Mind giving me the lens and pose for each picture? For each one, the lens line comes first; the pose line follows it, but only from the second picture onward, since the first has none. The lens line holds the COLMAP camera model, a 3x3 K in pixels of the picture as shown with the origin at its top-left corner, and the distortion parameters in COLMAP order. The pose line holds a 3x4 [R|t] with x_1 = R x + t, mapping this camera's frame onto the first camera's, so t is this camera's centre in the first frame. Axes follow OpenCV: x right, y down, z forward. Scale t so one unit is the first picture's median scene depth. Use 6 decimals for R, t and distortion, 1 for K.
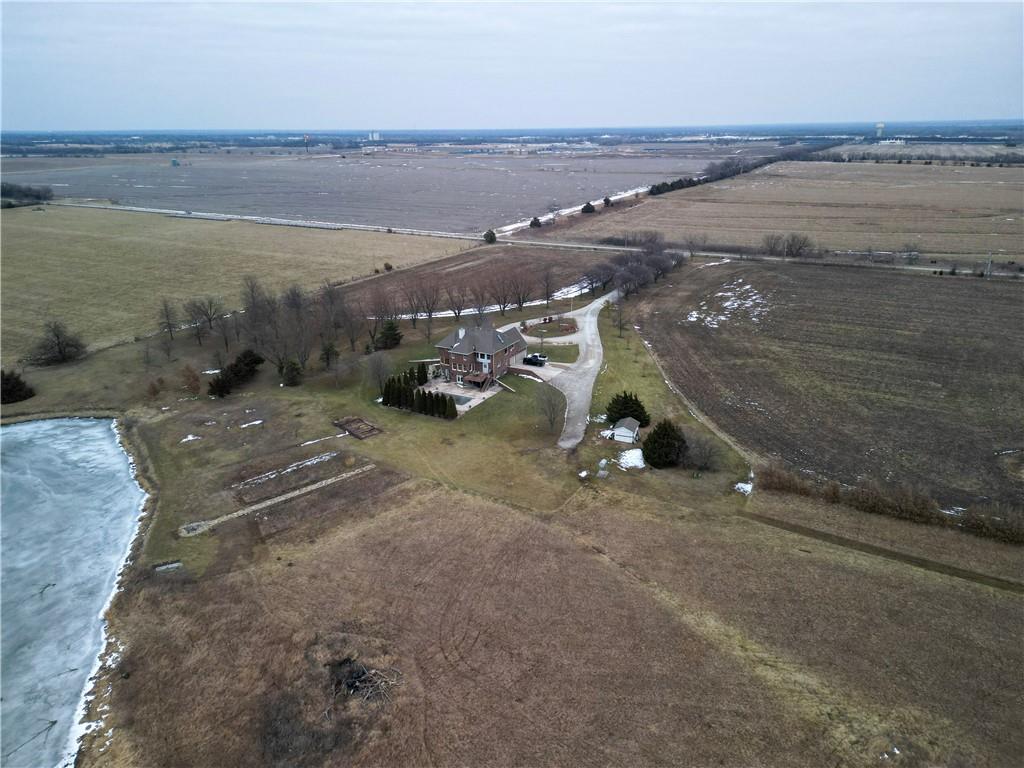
lens RADIAL K [[706.4, 0, 509.5], [0, 706.4, 387.8], [0, 0, 1]] dist [0.102000, -0.093343]
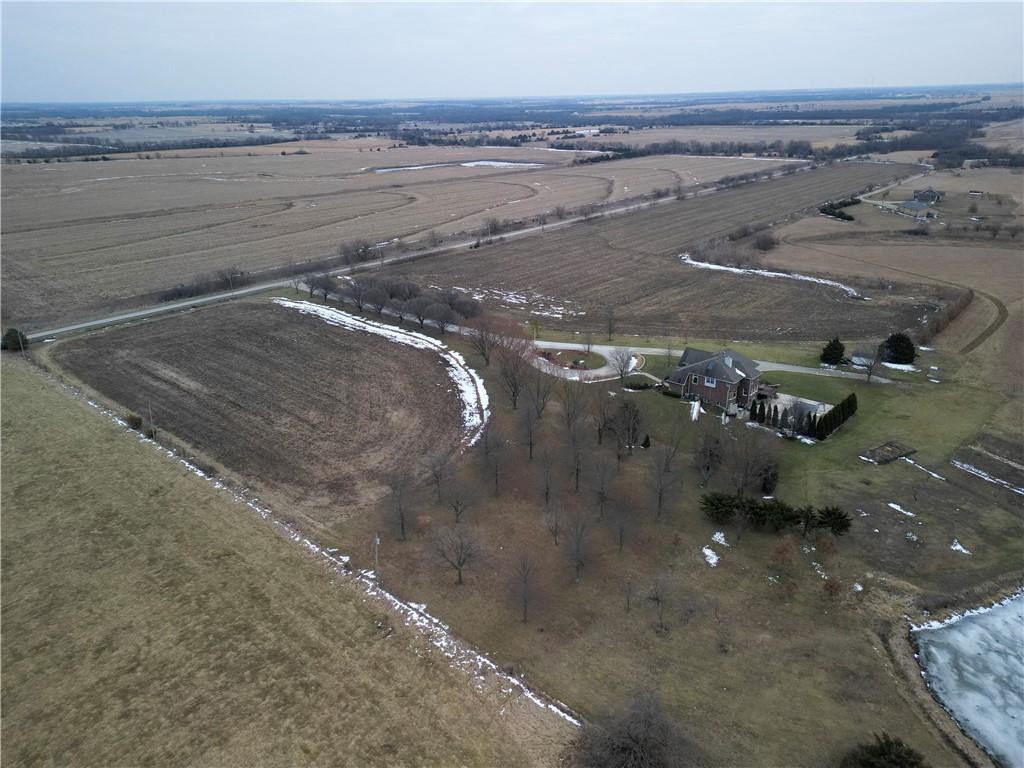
lens RADIAL K [[706.4, 0, 509.5], [0, 706.4, 387.8], [0, 0, 1]] dist [0.102000, -0.093343]
pose [[0.204148, -0.364593, 0.908513, -1.021126], [0.348417, 0.894348, 0.280617, -0.420294], [-0.914838, 0.259254, 0.309610, 0.955030]]
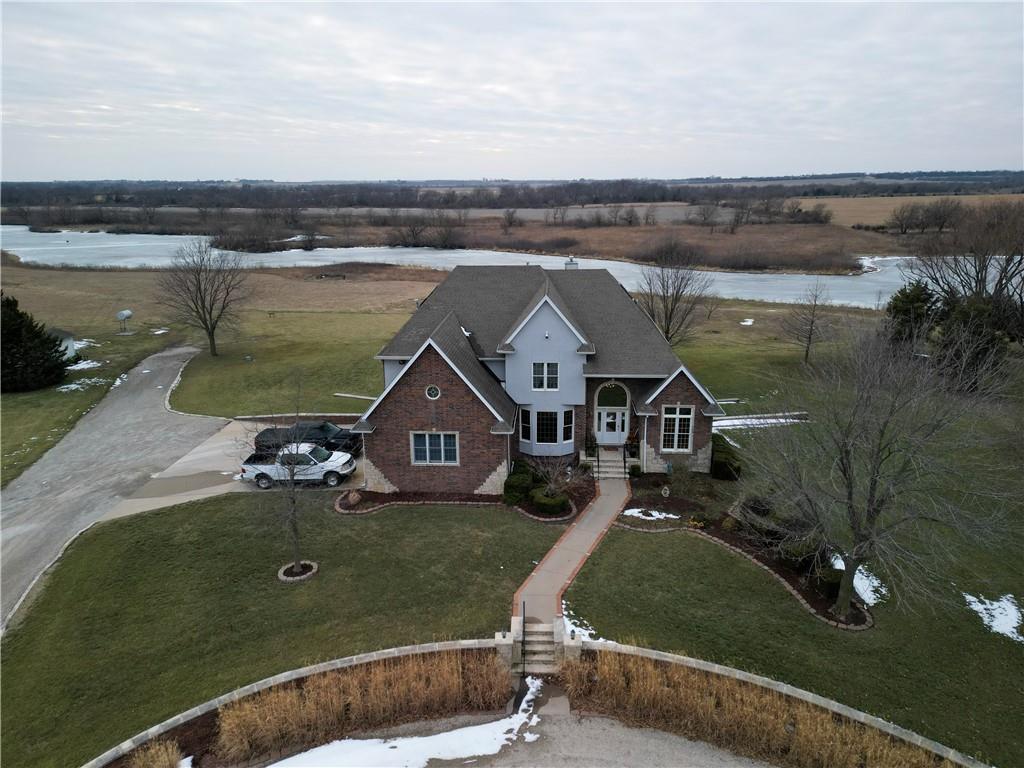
lens RADIAL K [[704.1, 0, 508.3], [0, 704.1, 388.5], [0, 0, 1]] dist [0.091904, -0.088773]
pose [[-0.902173, 0.136415, -0.409236, 0.065056], [-0.132023, 0.815841, 0.563003, -0.184976], [0.410674, 0.561955, -0.718020, 1.173362]]
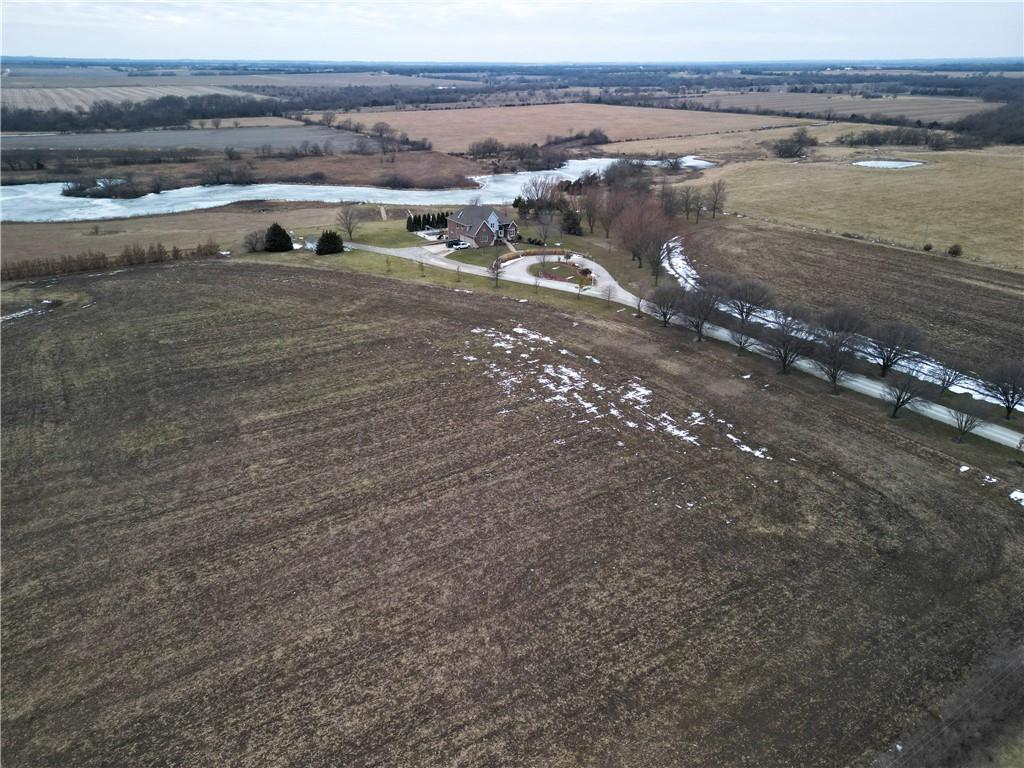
lens RADIAL K [[706.4, 0, 509.5], [0, 706.4, 387.8], [0, 0, 1]] dist [0.102000, -0.093343]
pose [[-0.478320, 0.373745, -0.794685, 1.052224], [-0.297077, 0.782703, 0.546920, -0.539231], [0.826411, 0.497686, -0.263352, 1.520018]]
